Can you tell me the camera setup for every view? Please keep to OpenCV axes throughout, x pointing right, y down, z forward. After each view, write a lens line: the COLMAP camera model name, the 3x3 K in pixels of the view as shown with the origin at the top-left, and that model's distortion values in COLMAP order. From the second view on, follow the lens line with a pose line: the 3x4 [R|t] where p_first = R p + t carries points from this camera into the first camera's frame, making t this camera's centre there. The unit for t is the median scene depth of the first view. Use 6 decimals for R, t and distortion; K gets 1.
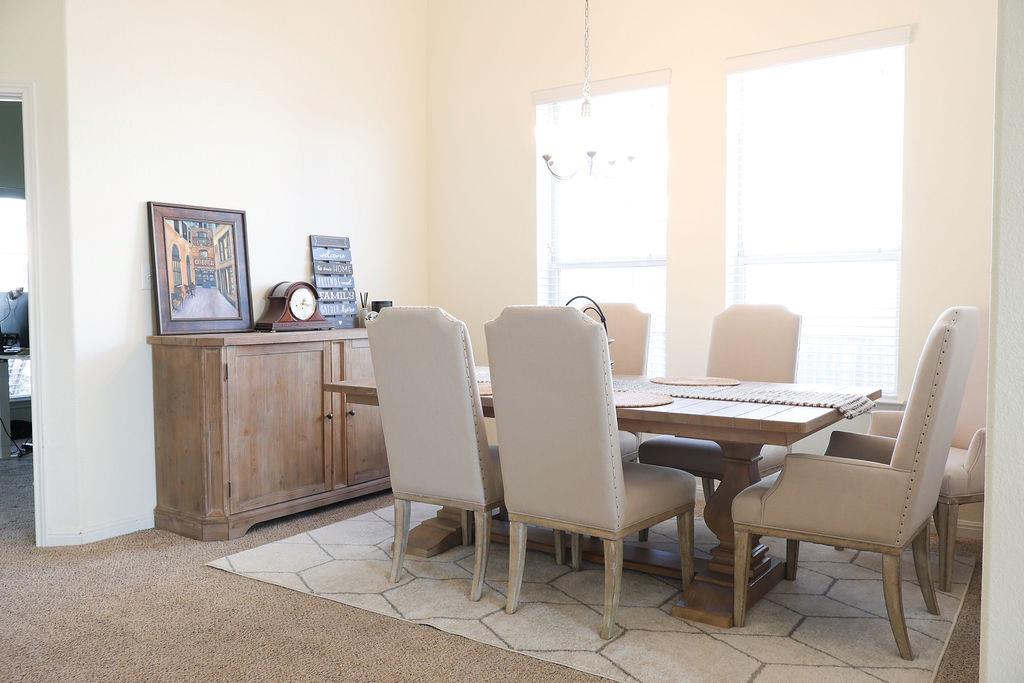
lens RADIAL K [[836.3, 0, 506.8], [0, 836.3, 350.1], [0, 0, 1]] dist [0.000991, -0.009971]
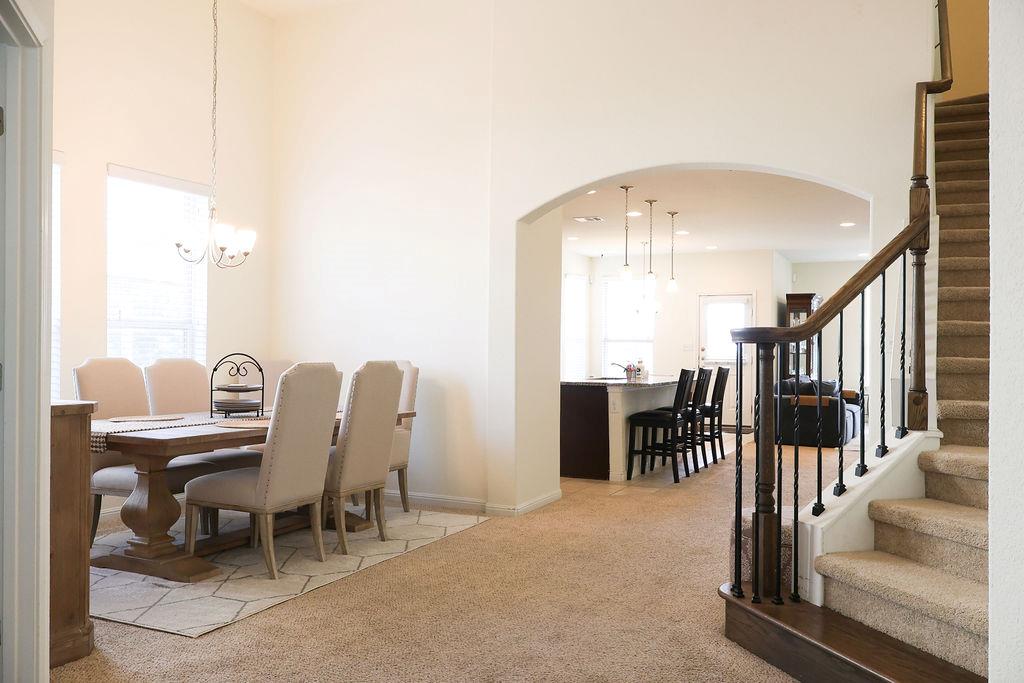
lens RADIAL K [[836.3, 0, 506.8], [0, 836.3, 350.1], [0, 0, 1]] dist [0.000991, -0.009971]
pose [[-0.223934, 0.033280, 0.974036, -1.138446], [0.044744, 0.998714, -0.023836, -0.014515], [-0.973577, 0.038245, -0.225135, 0.741346]]
